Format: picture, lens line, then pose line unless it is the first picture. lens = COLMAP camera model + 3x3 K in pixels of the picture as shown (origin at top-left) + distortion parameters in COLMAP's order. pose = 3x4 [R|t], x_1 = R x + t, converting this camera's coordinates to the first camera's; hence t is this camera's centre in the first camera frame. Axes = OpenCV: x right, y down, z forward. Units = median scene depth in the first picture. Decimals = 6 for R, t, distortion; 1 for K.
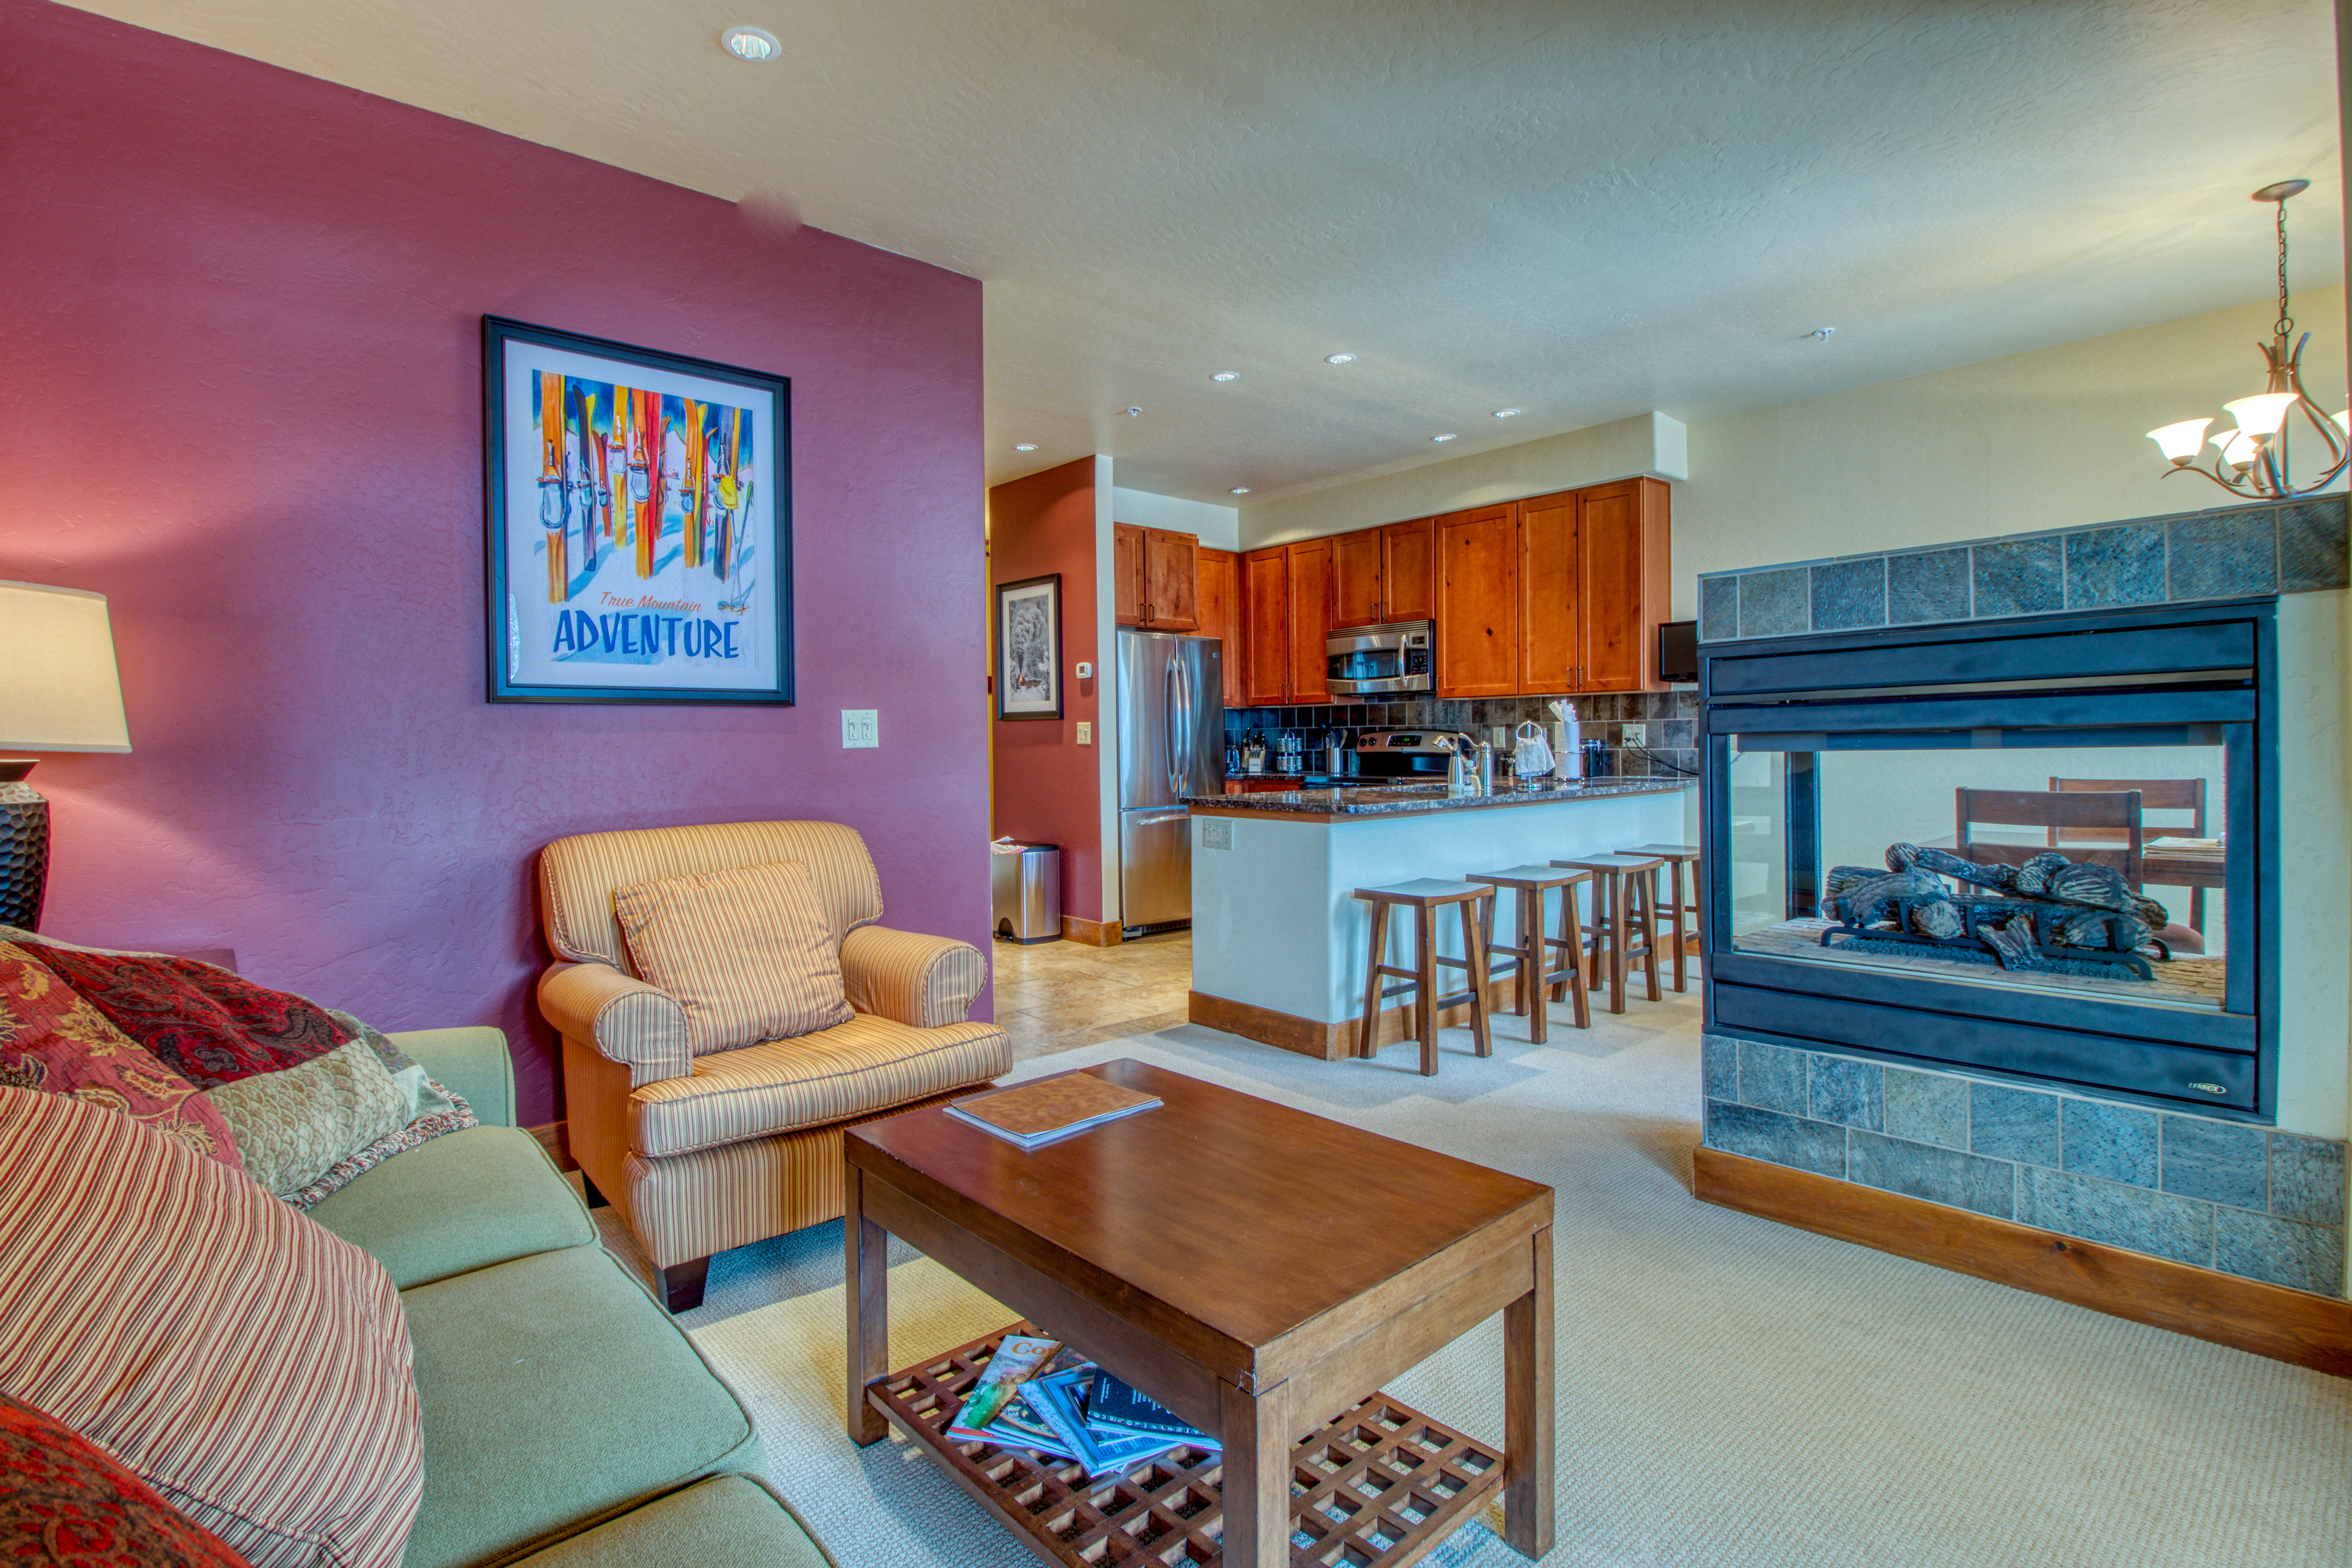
lens RADIAL K [[1108.2, 0, 1133.9], [0, 1108.2, 751.6], [0, 0, 1]] dist [0.001847, -0.014914]
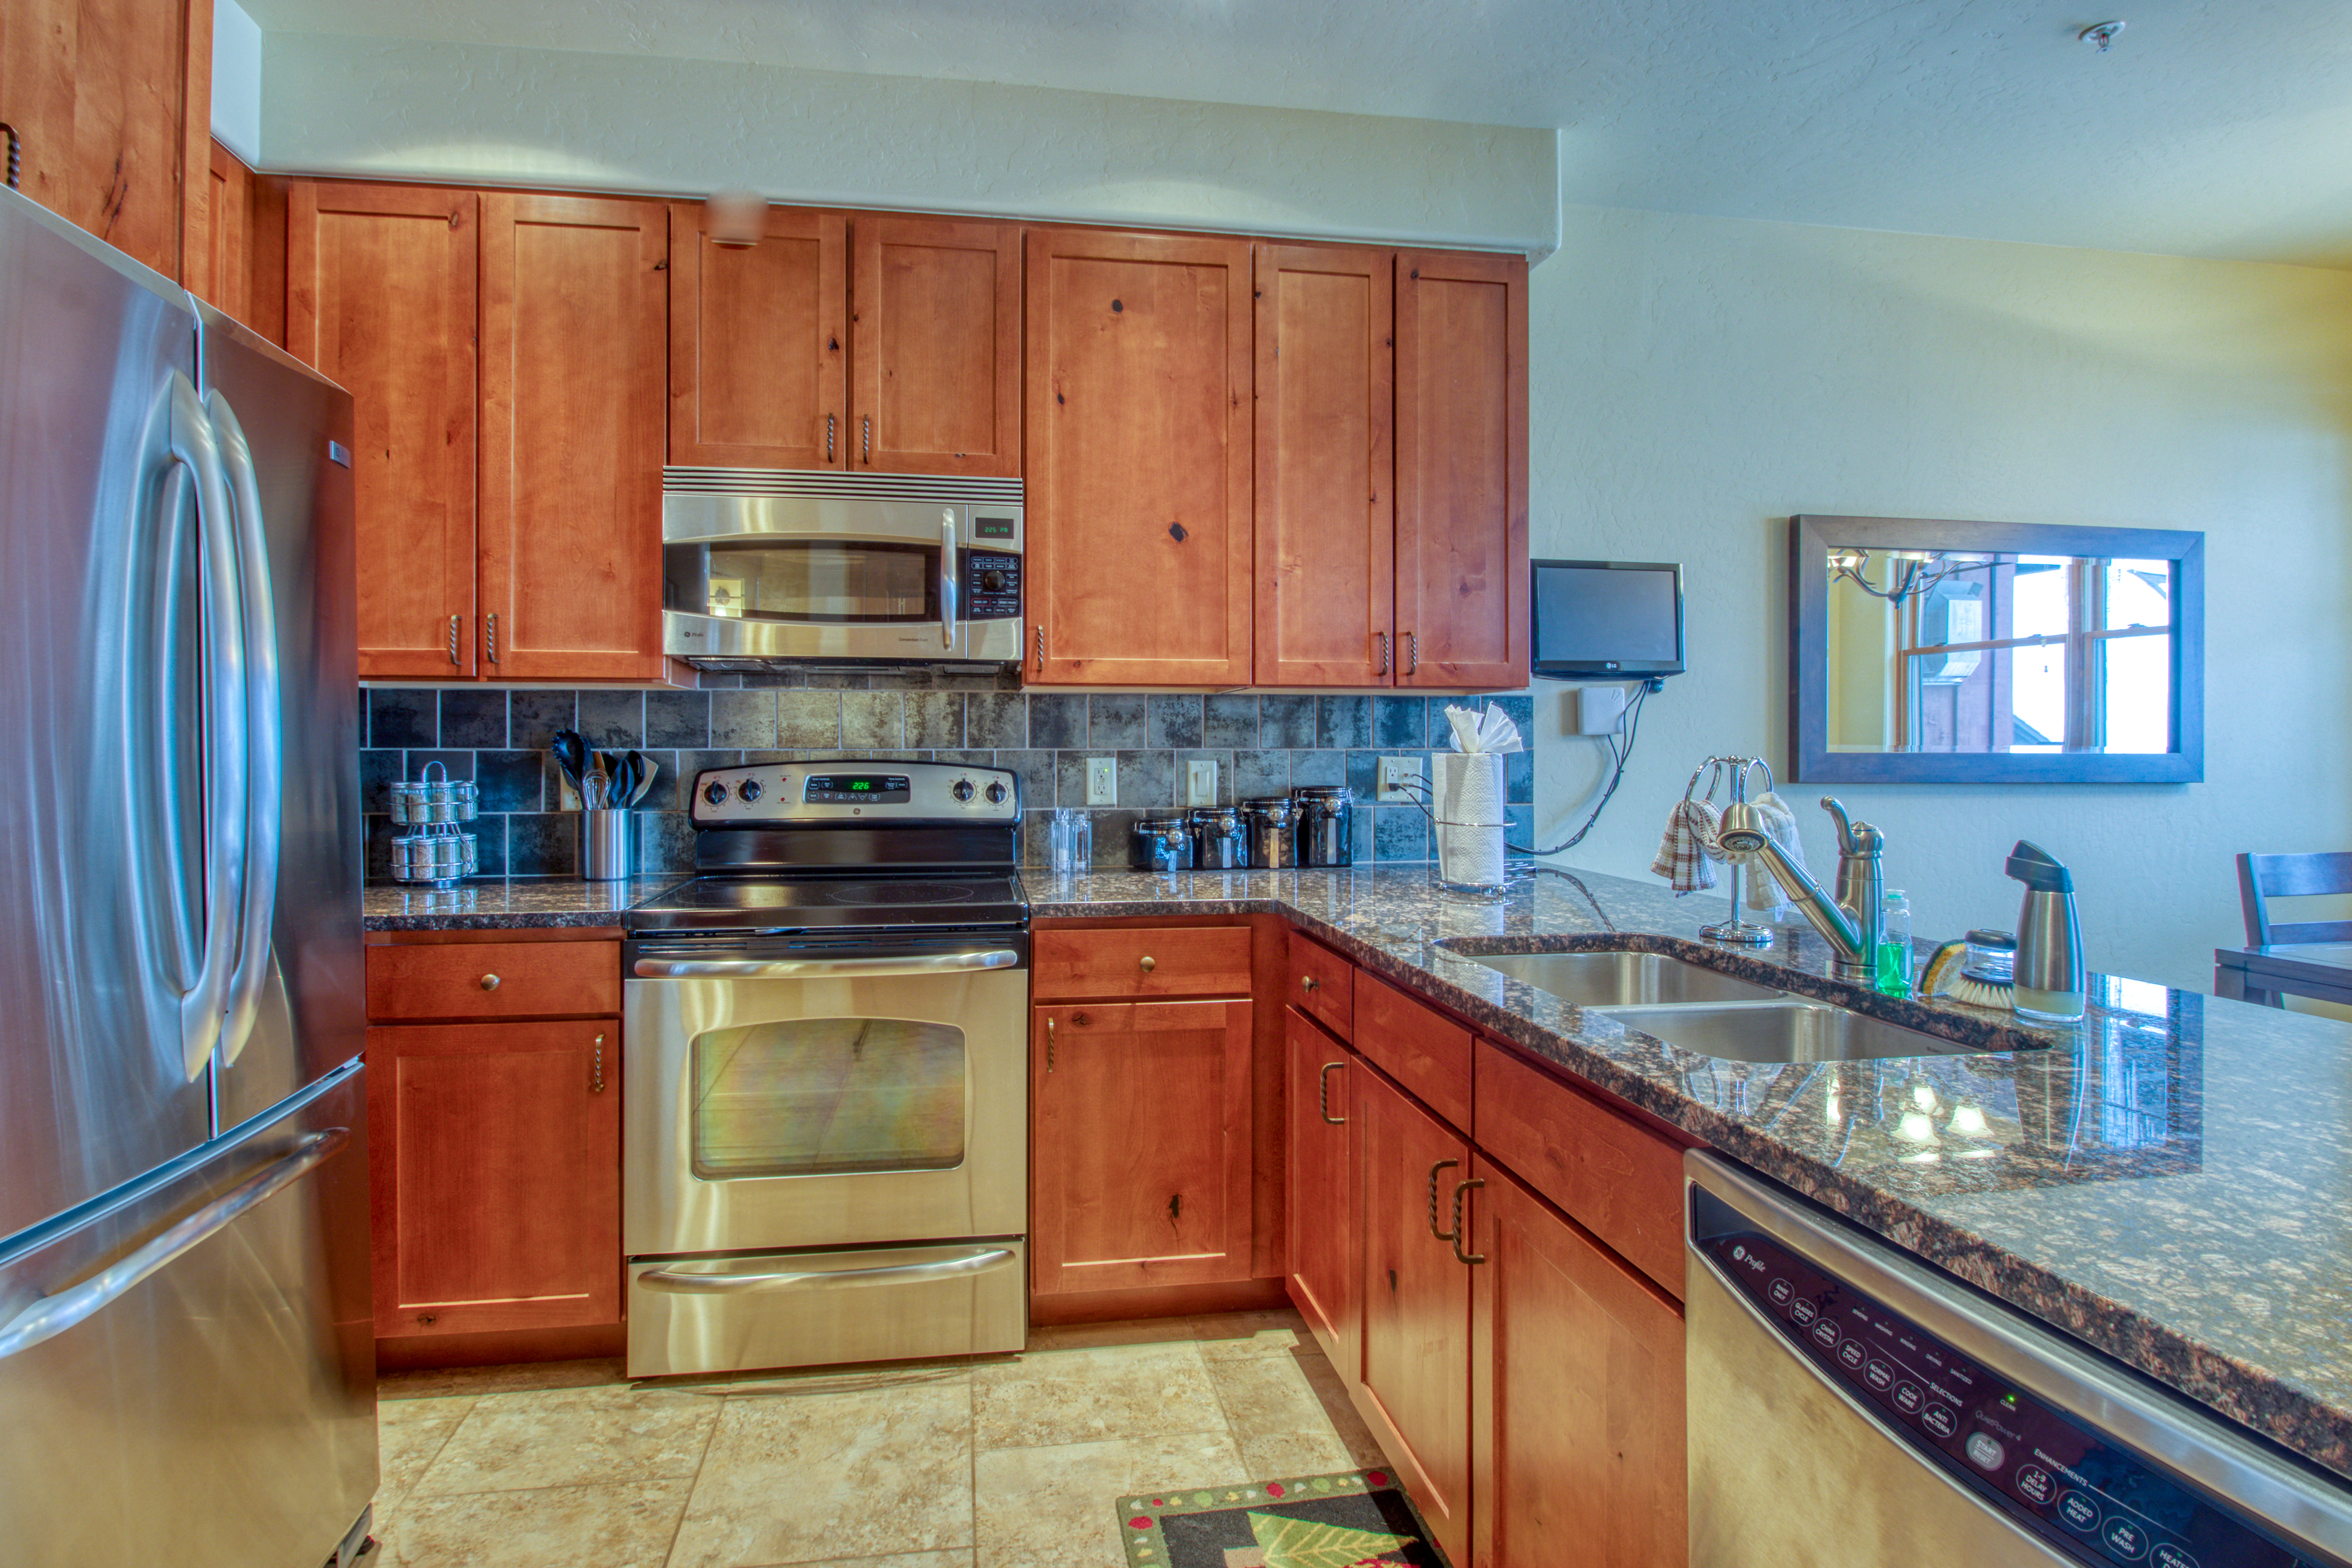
lens RADIAL K [[1108.2, 0, 1133.9], [0, 1108.2, 751.6], [0, 0, 1]] dist [0.001847, -0.014914]
pose [[0.517388, 0.009115, 0.855702, -0.044602], [0.003436, 0.999913, -0.012729, -0.019674], [-0.855744, 0.009526, 0.517312, 0.790151]]
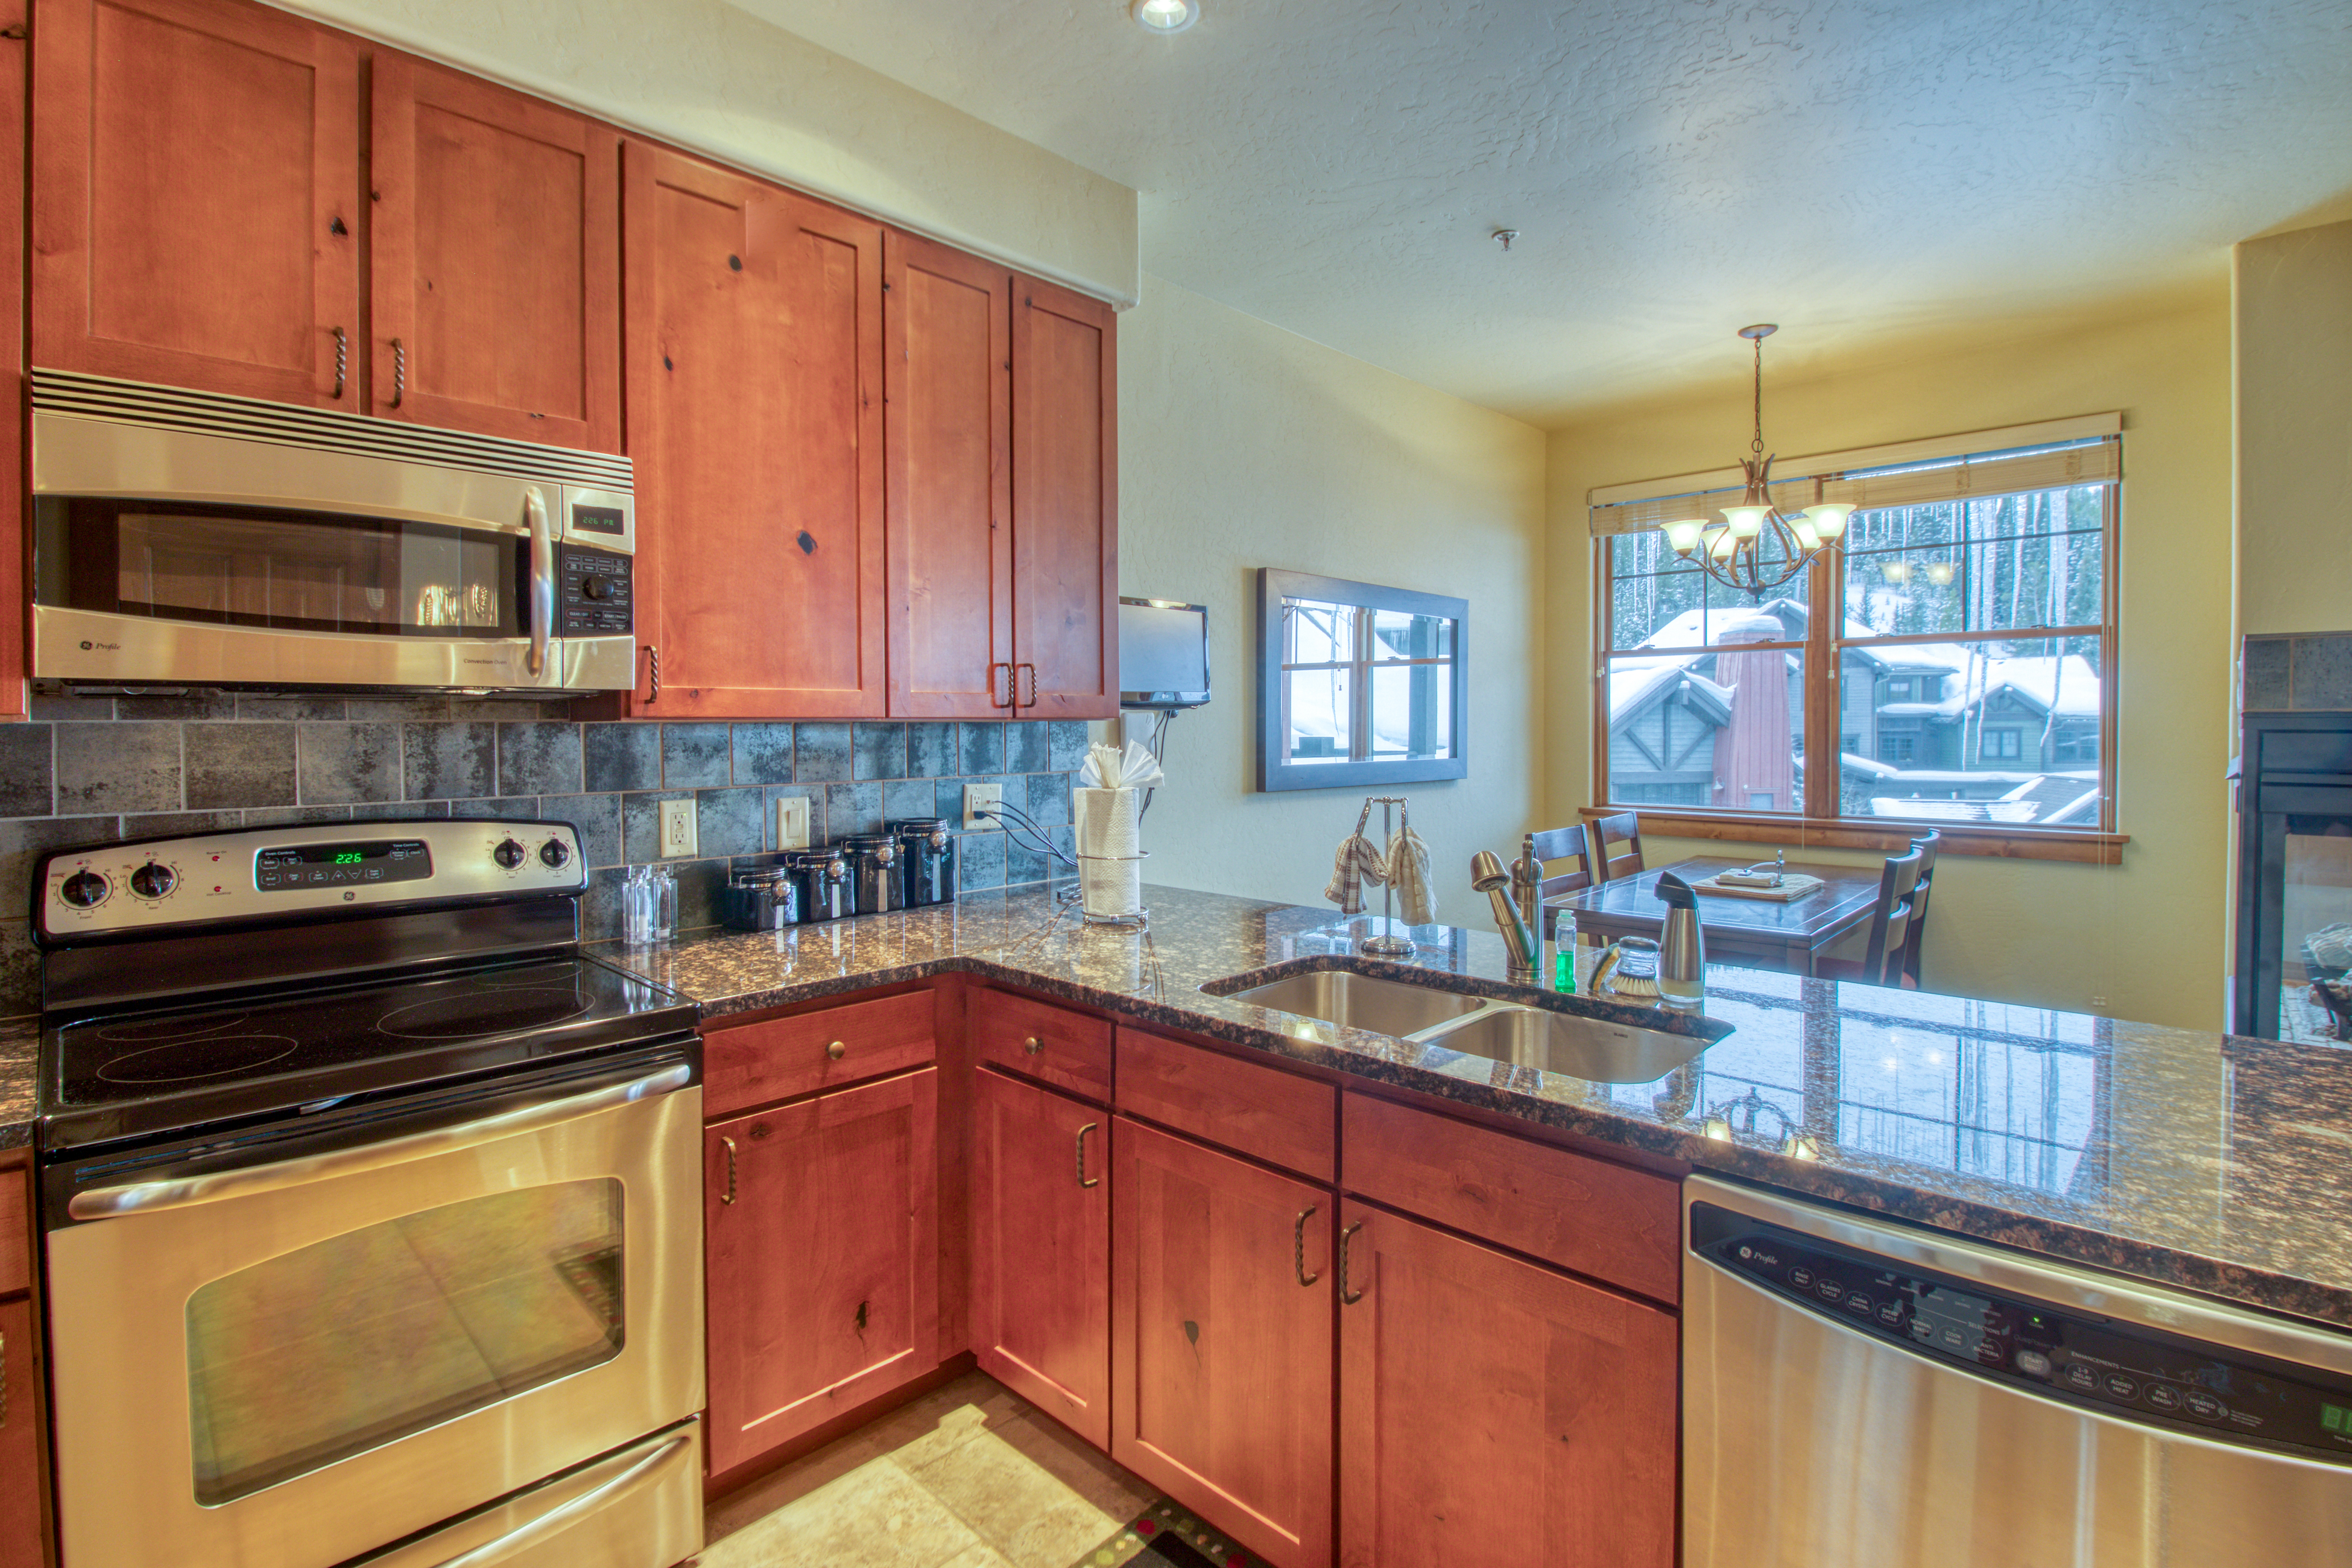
lens RADIAL K [[1096.4, 0, 1120.9], [0, 1096.4, 752.1], [0, 0, 1]] dist [-0.000997, -0.013562]
pose [[-0.084601, -0.013285, 0.996326, -0.046220], [0.016950, 0.999747, 0.014770, -0.042403], [-0.996271, 0.018137, -0.084354, 0.919316]]
